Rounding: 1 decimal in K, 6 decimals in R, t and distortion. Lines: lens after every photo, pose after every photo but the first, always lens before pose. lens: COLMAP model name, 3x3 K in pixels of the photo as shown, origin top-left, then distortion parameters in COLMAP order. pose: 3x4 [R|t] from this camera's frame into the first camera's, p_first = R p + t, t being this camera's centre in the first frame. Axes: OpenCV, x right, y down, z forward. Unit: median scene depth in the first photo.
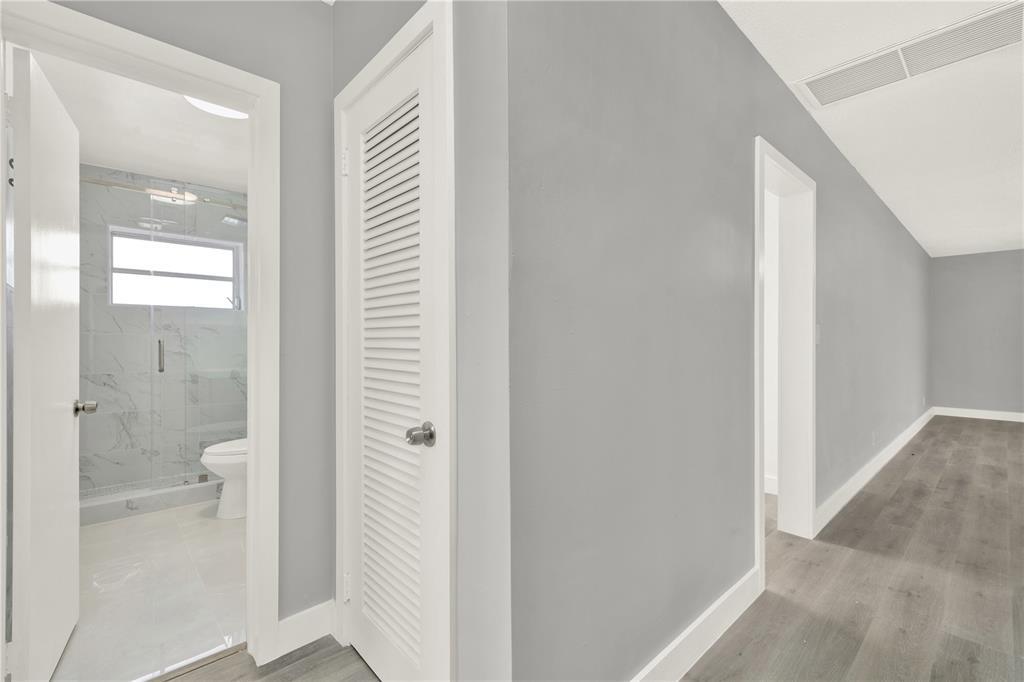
lens RADIAL K [[448.1, 0, 510.1], [0, 448.1, 350.6], [0, 0, 1]] dist [0.001257, 0.000085]
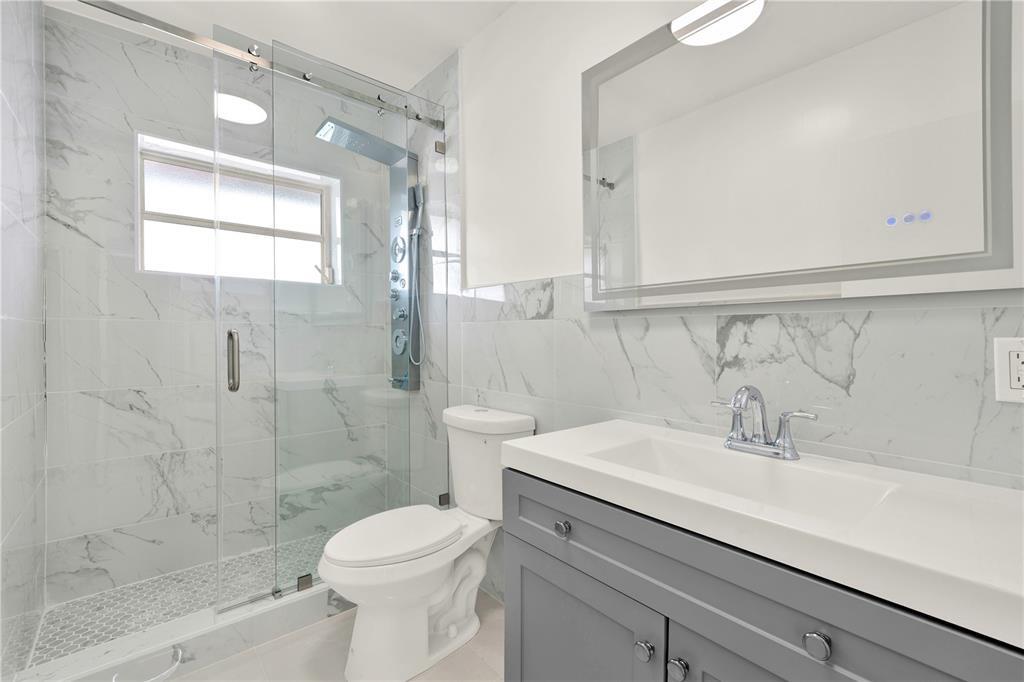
lens RADIAL K [[457.6, 0, 516.3], [0, 457.6, 345.2], [0, 0, 1]] dist [0.000921, 0.000087]
pose [[0.999228, -0.000525, -0.039274, -0.375083], [0.000695, 0.999990, 0.004317, -0.007534], [0.039272, -0.004341, 0.999219, 0.419271]]
